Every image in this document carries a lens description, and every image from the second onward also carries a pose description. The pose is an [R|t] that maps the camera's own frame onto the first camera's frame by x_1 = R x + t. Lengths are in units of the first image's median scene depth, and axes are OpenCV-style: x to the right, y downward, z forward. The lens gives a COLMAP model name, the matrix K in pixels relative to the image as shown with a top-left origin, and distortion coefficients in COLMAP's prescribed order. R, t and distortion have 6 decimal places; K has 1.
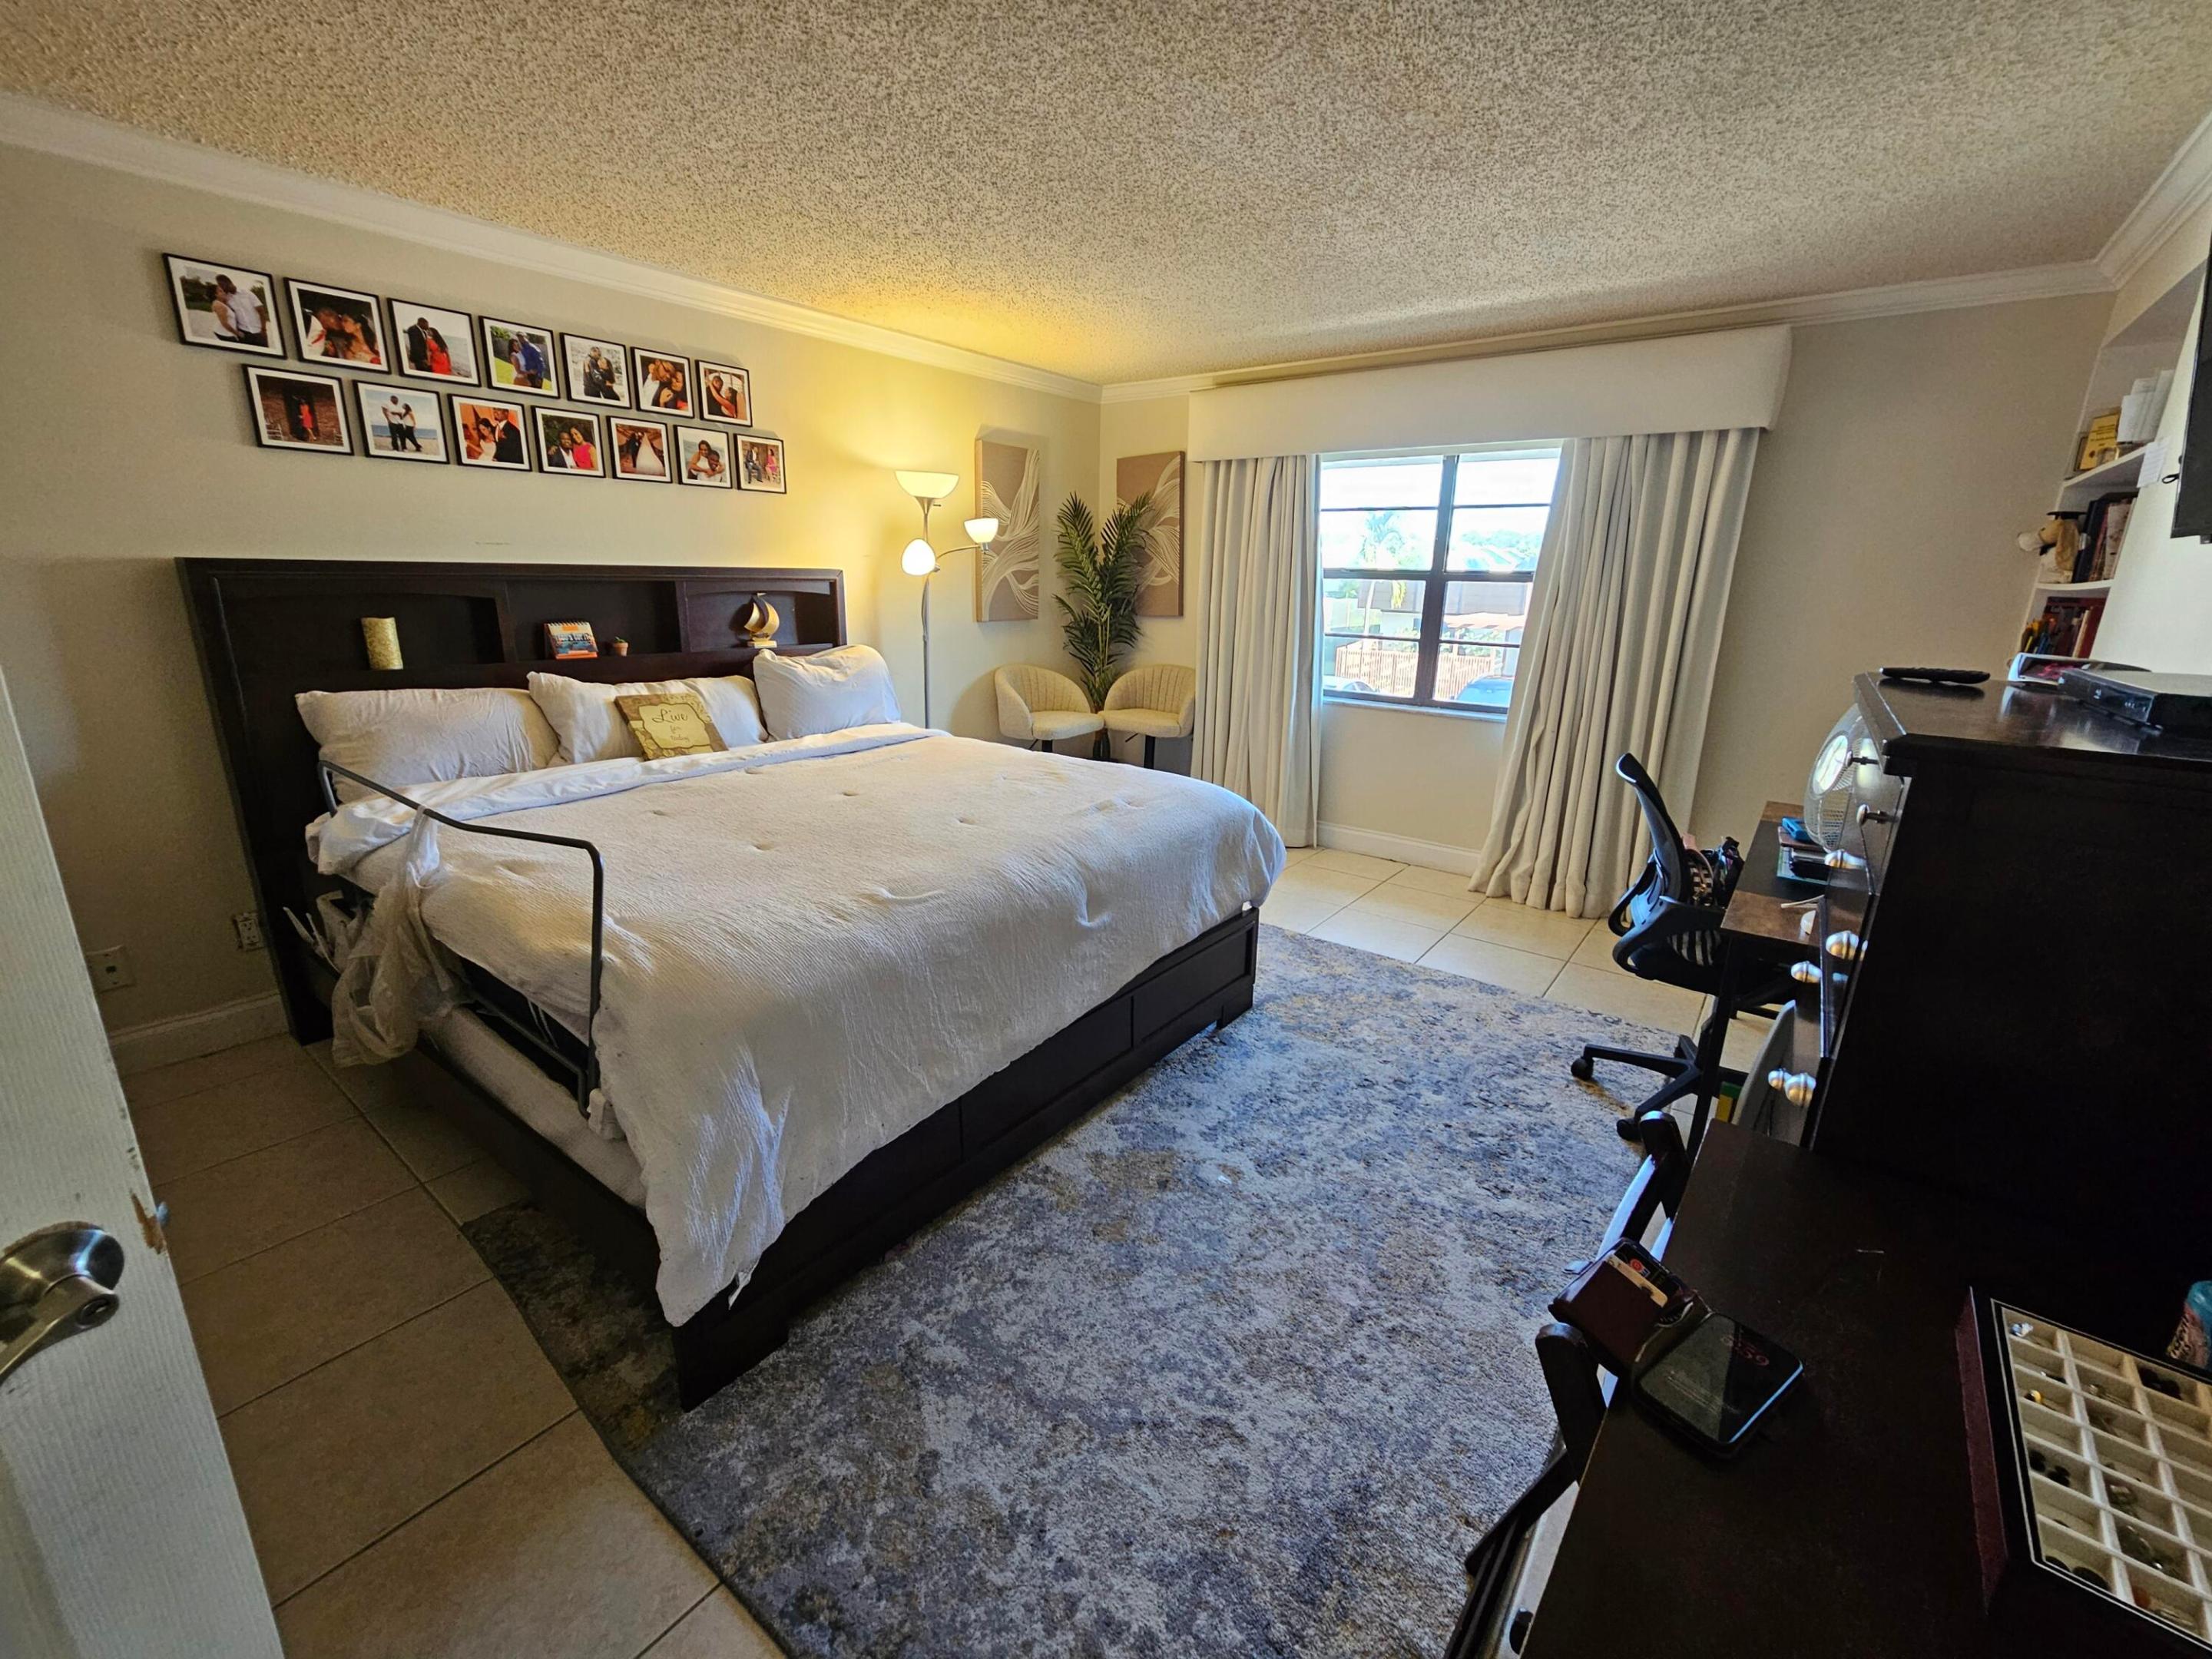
lens RADIAL K [[913.7, 0, 1109.3], [0, 913.7, 816.6], [0, 0, 1]] dist [-0.000581, 0.000898]
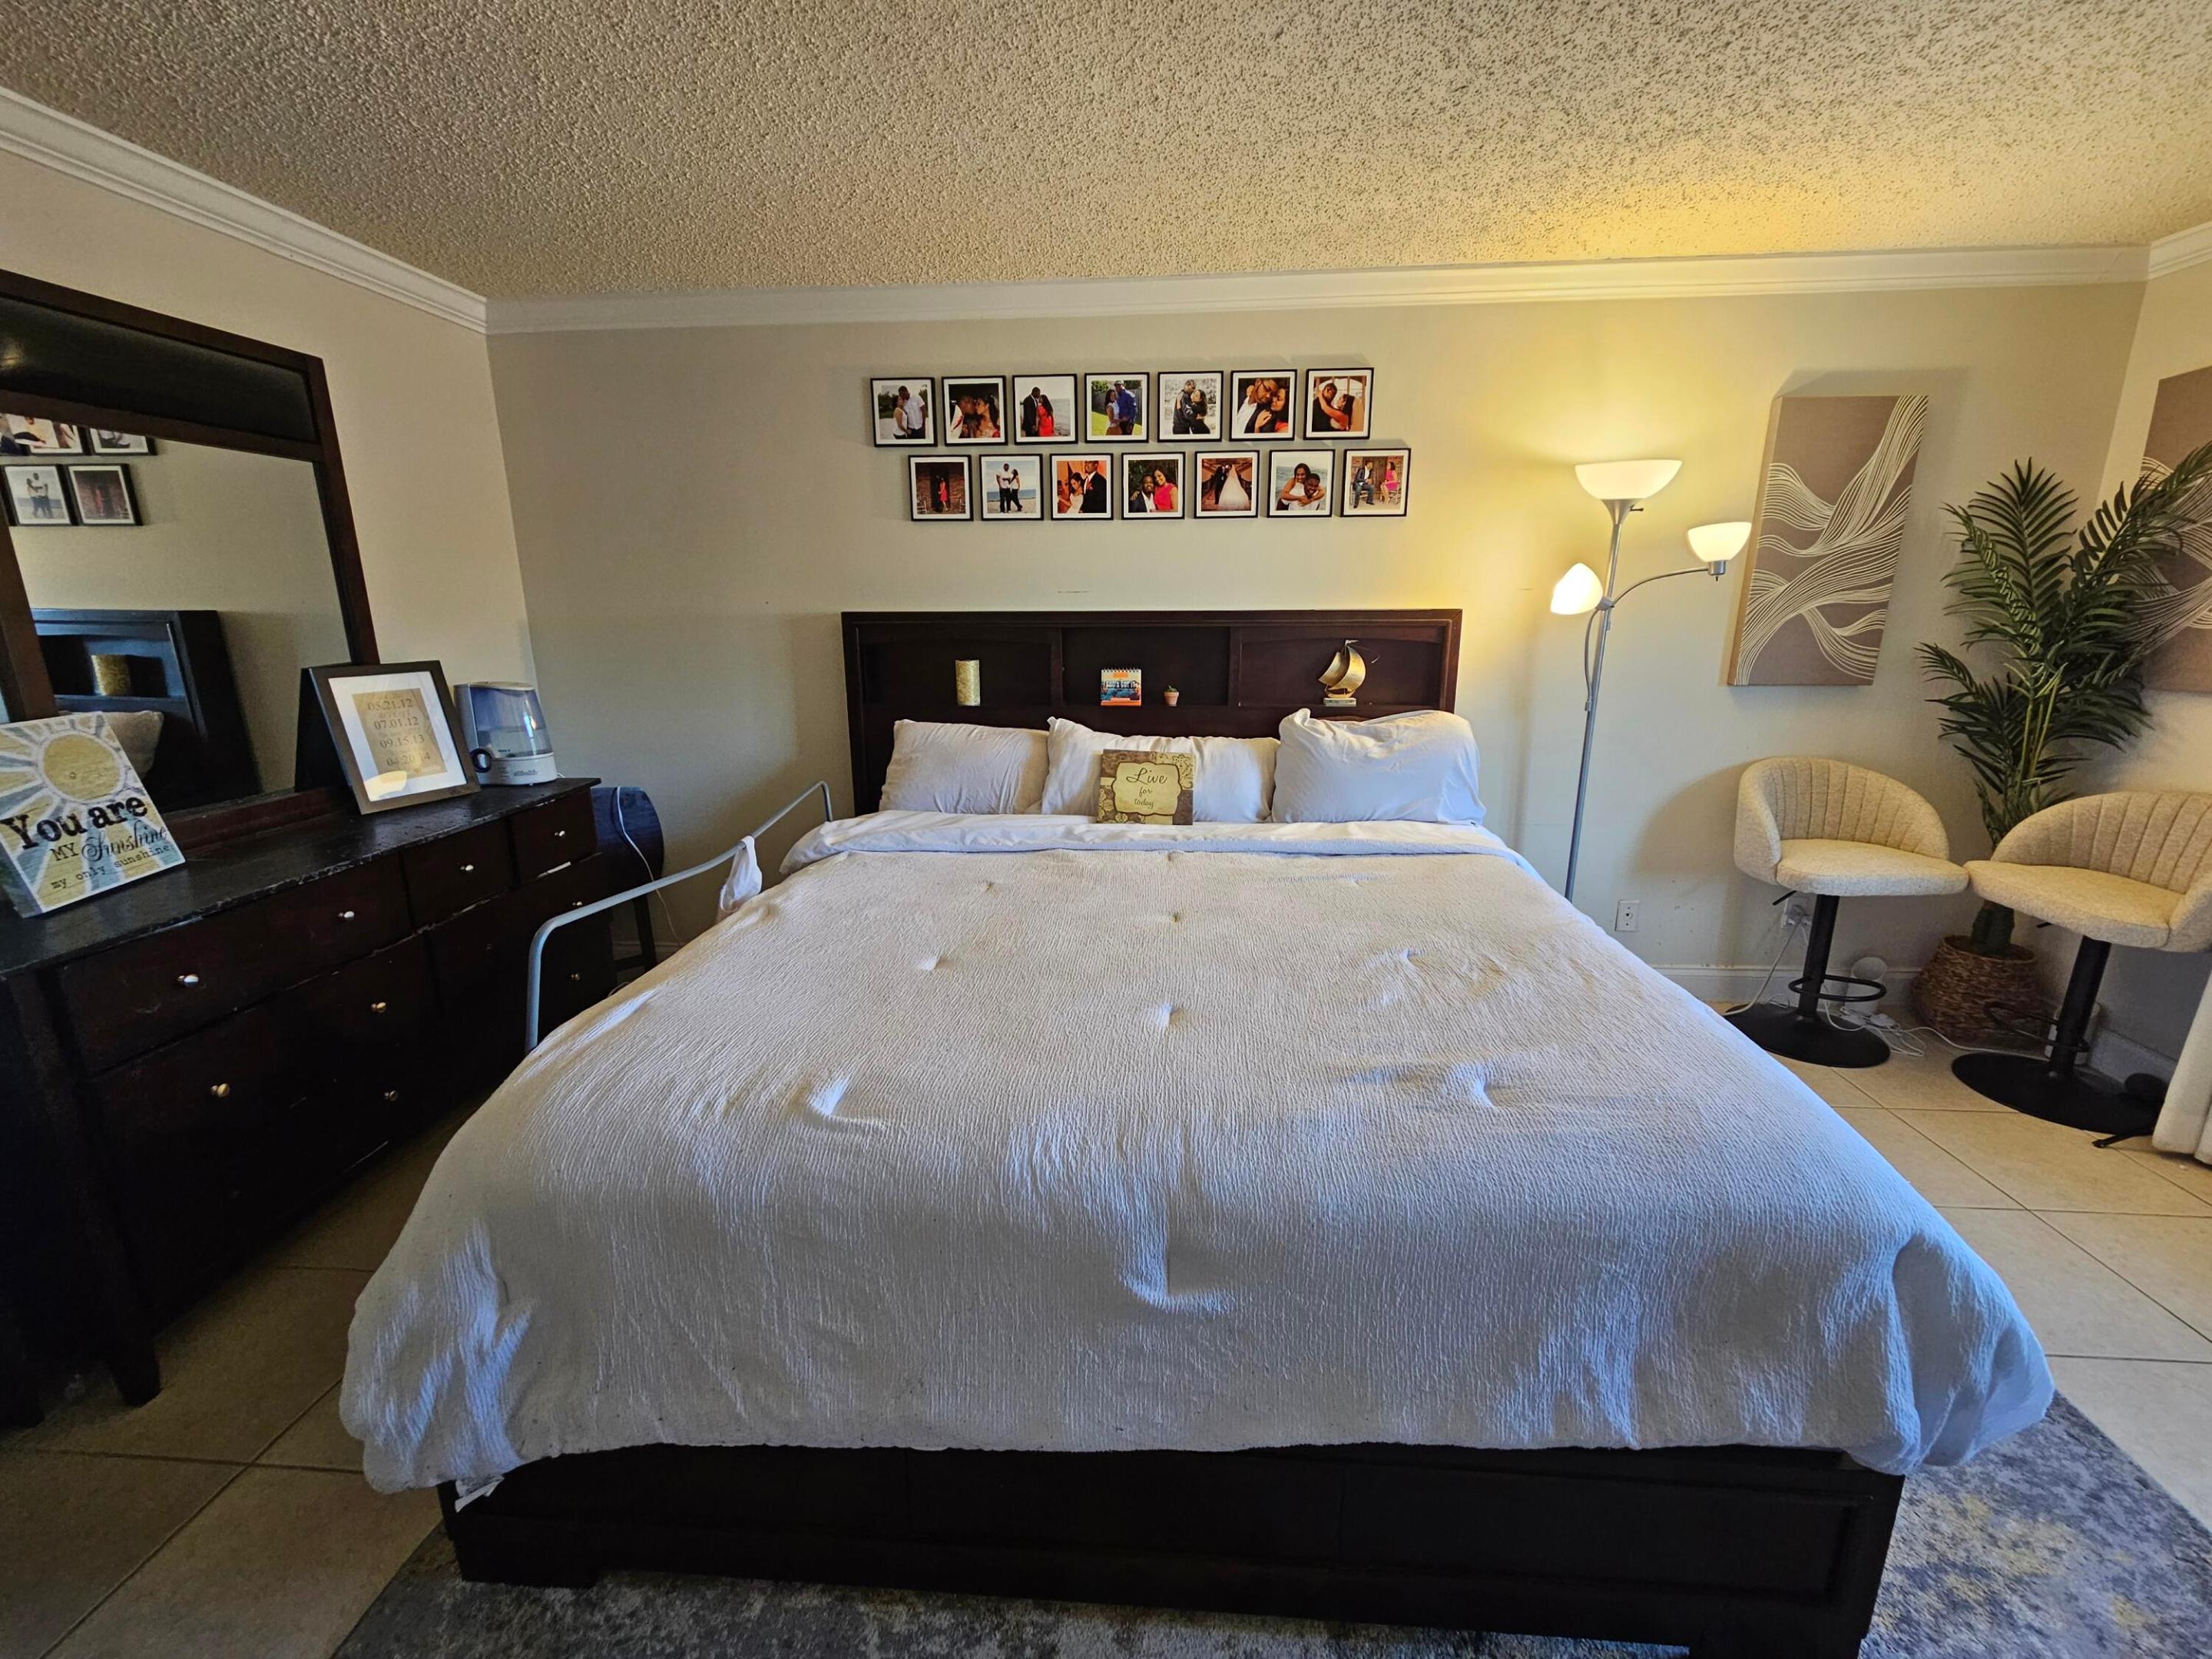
lens RADIAL K [[913.7, 0, 1112.9], [0, 913.7, 820.5], [0, 0, 1]] dist [-0.000581, 0.000898]
pose [[0.554157, 0.173459, -0.814139, 0.235391], [-0.200034, 0.977138, 0.072032, -0.123896], [0.808020, 0.122938, 0.576186, 0.451332]]
